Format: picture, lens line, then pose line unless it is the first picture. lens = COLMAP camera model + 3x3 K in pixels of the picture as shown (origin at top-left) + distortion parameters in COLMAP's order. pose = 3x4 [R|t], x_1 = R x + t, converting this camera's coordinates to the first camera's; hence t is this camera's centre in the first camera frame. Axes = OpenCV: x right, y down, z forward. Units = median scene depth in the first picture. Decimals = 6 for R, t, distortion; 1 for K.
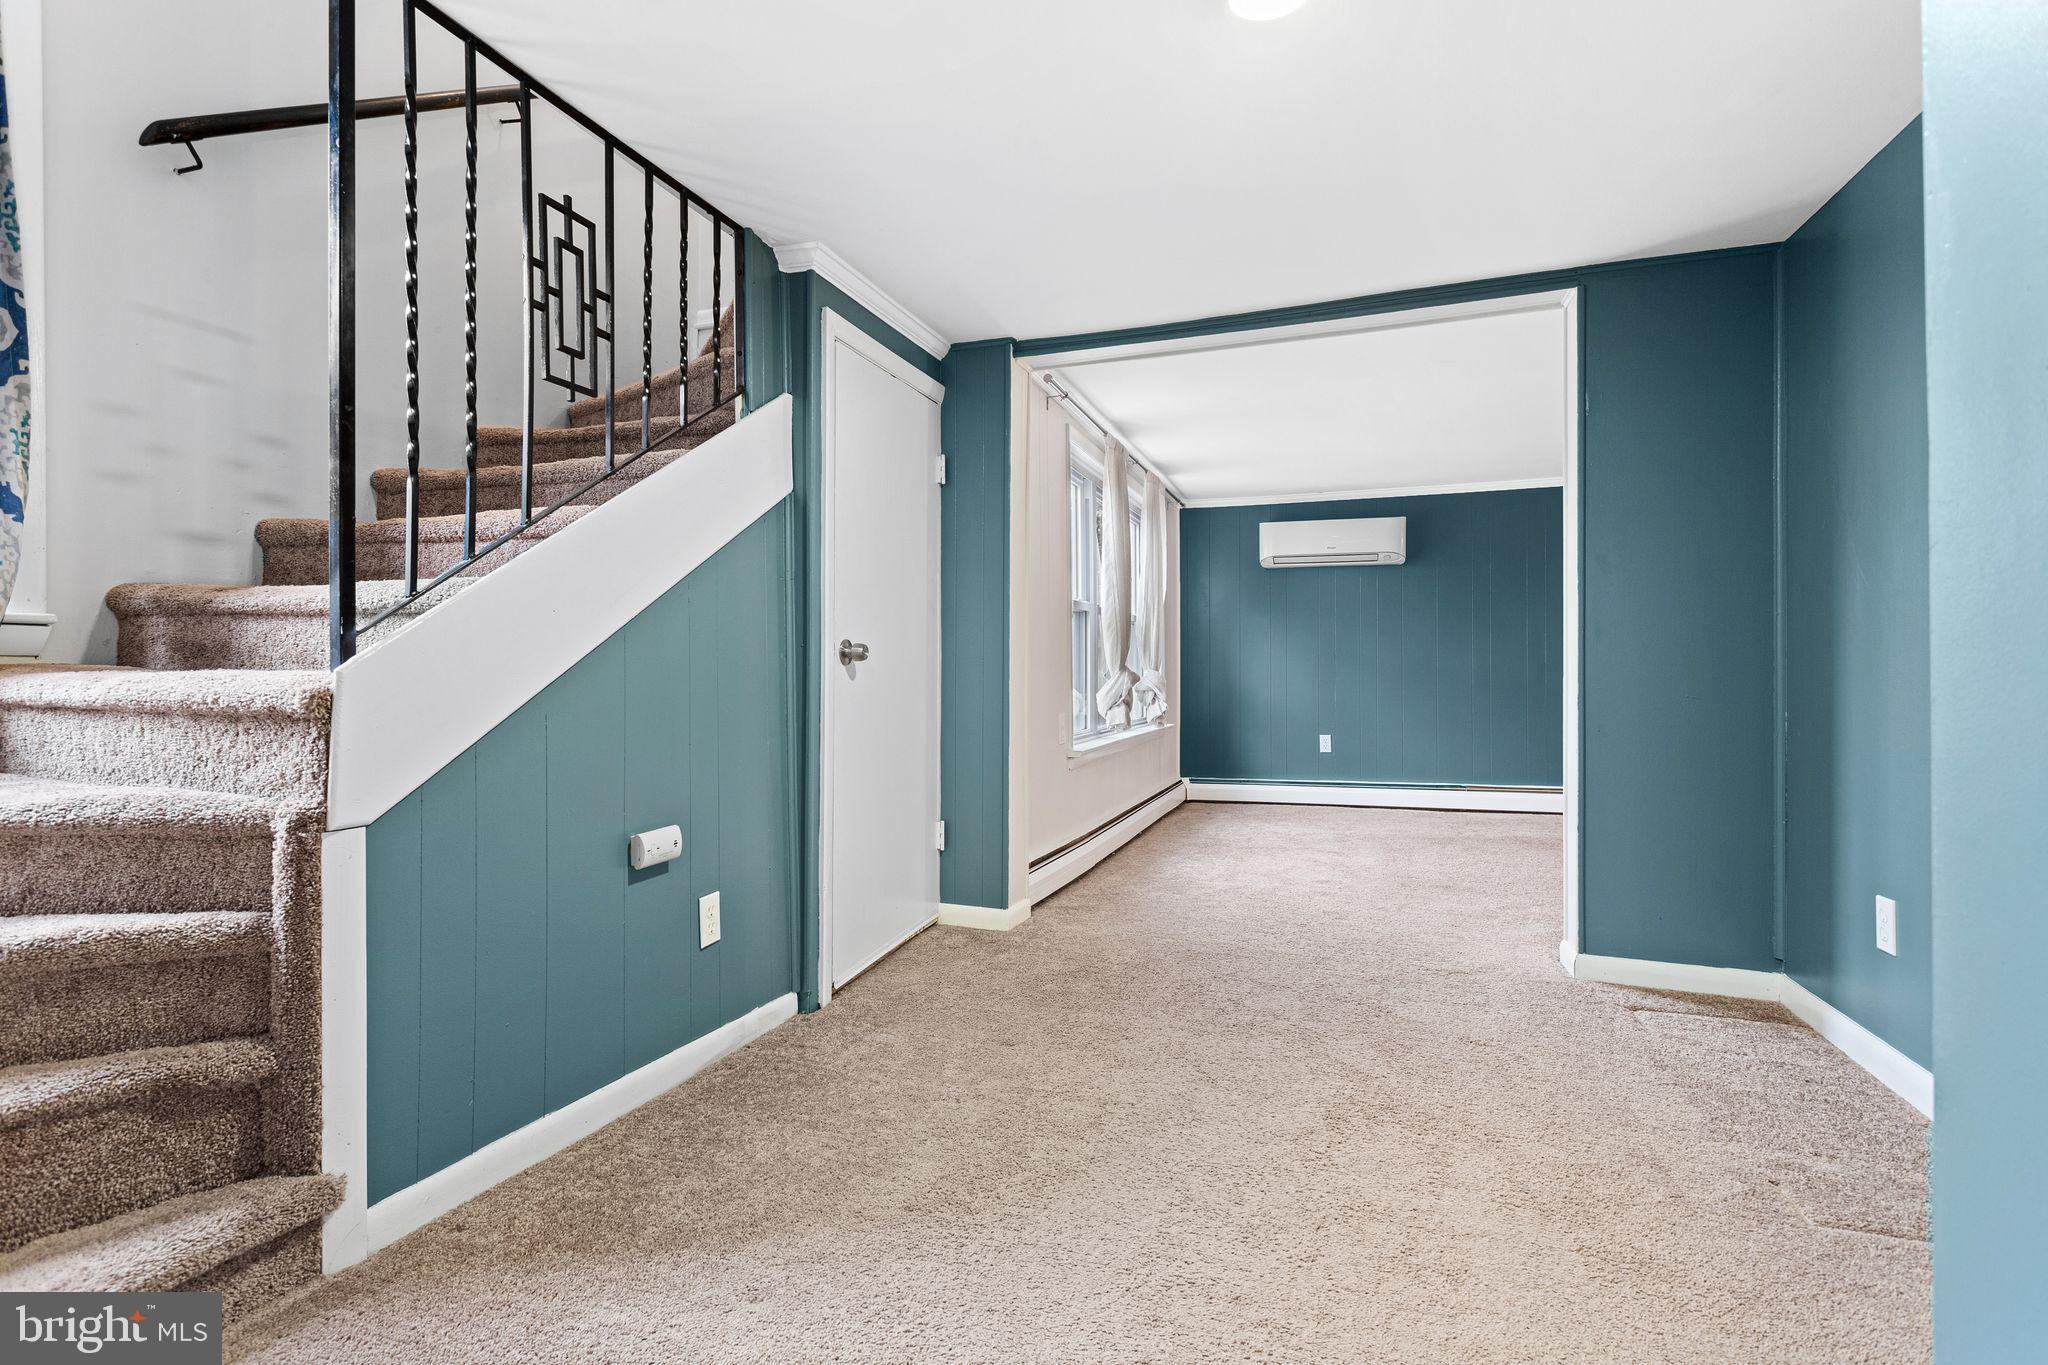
lens RADIAL K [[972.3, 0, 1016.3], [0, 972.3, 671.0], [0, 0, 1]] dist [0.009967, 0.000349]
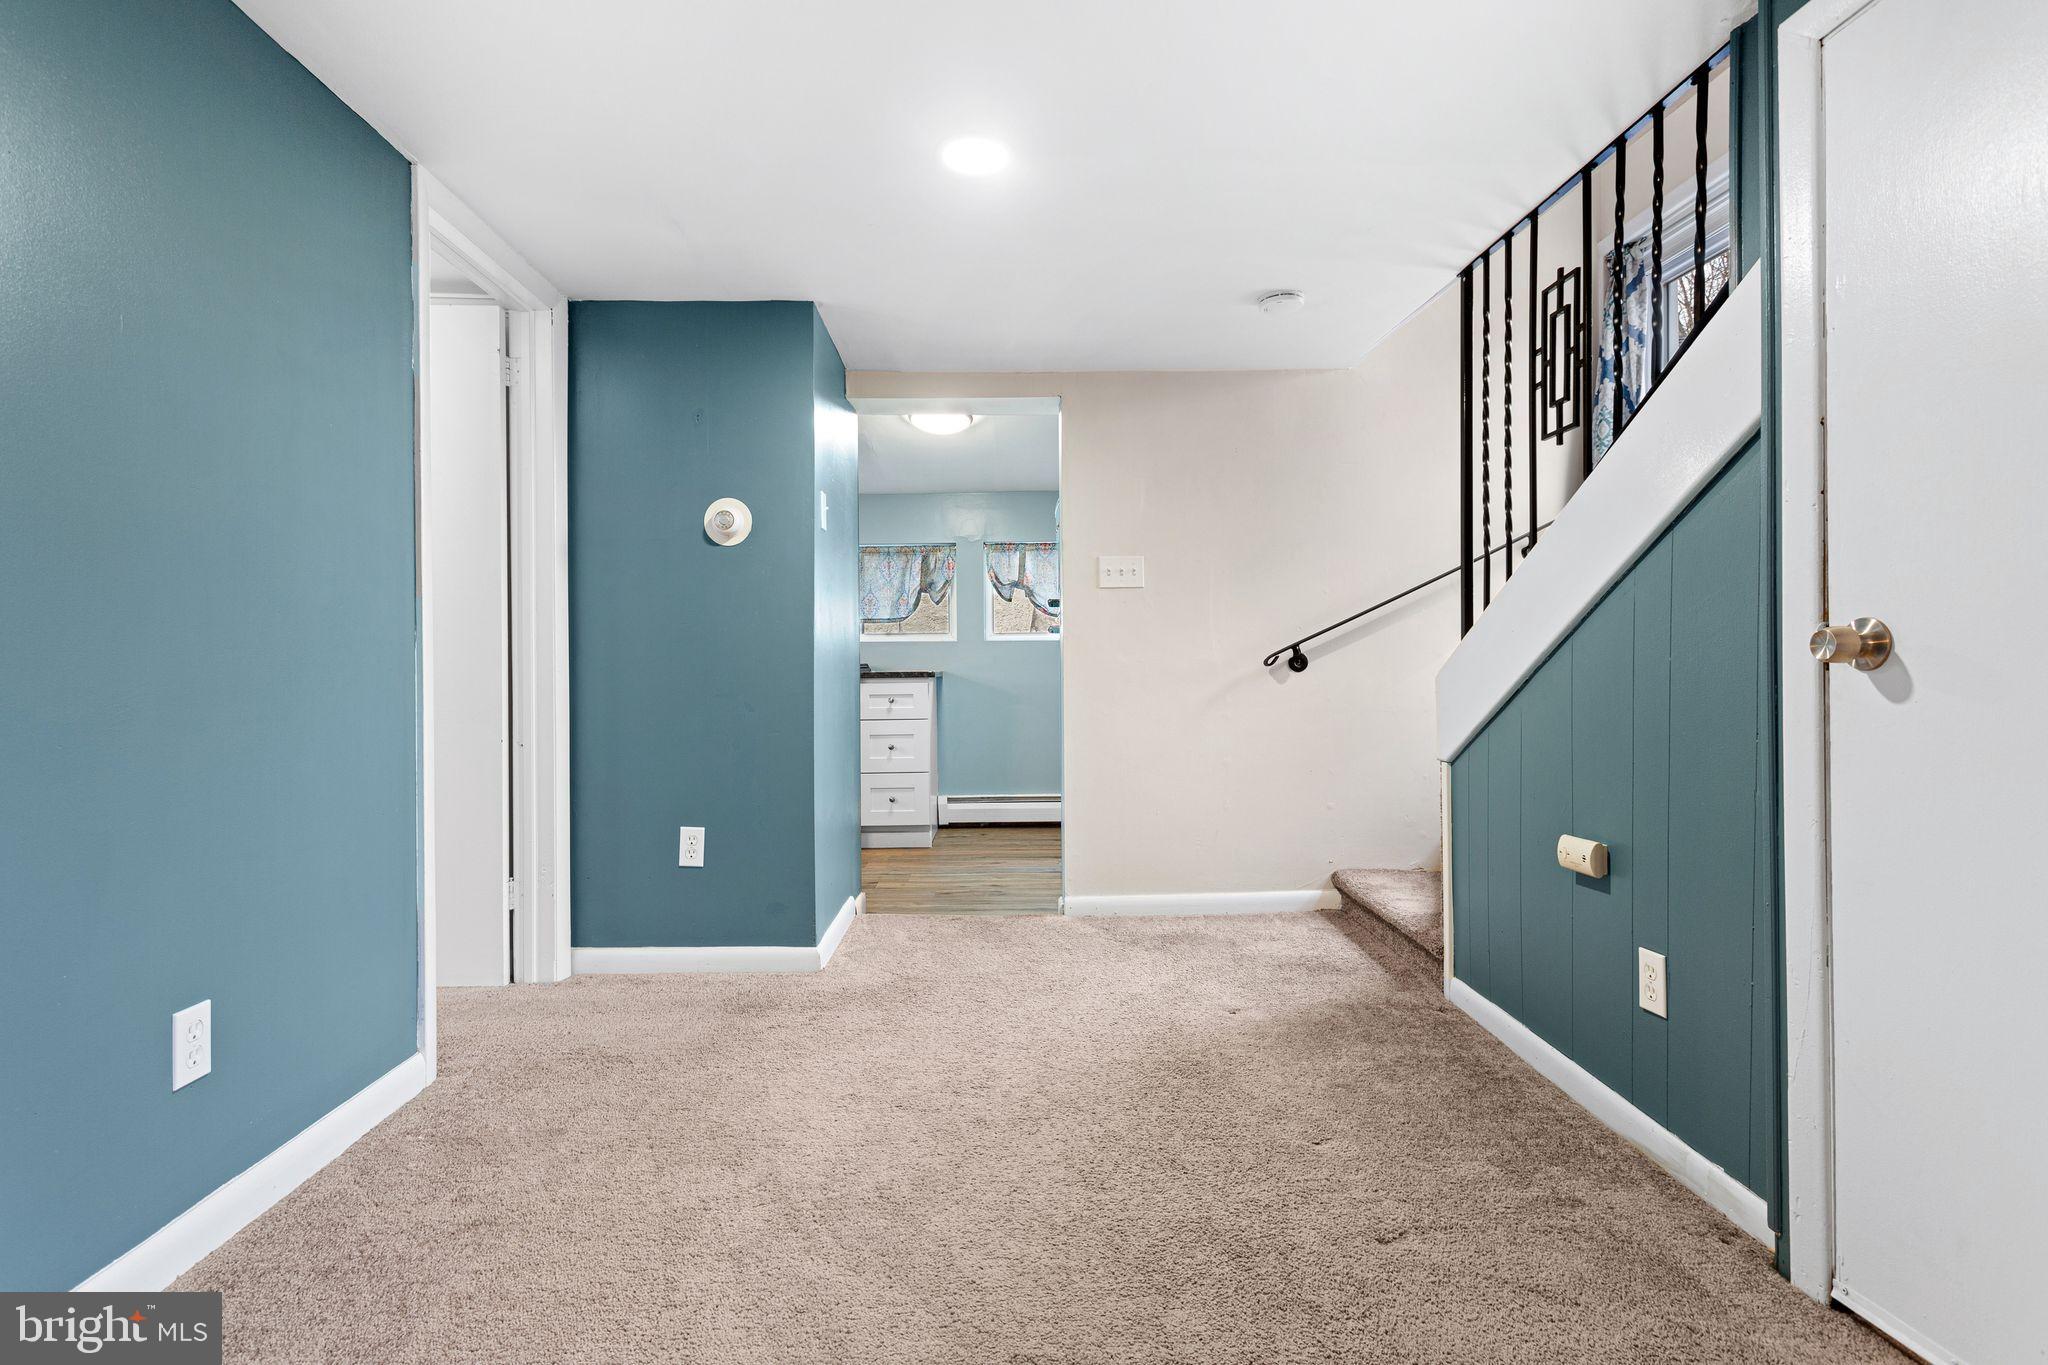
lens RADIAL K [[972.3, 0, 1016.3], [0, 972.3, 671.0], [0, 0, 1]] dist [0.009967, 0.000349]
pose [[-0.929812, 0.007680, -0.367953, 0.548682], [0.008595, 0.999963, -0.000849, -0.012364], [0.367933, -0.003952, -0.929844, 1.765928]]
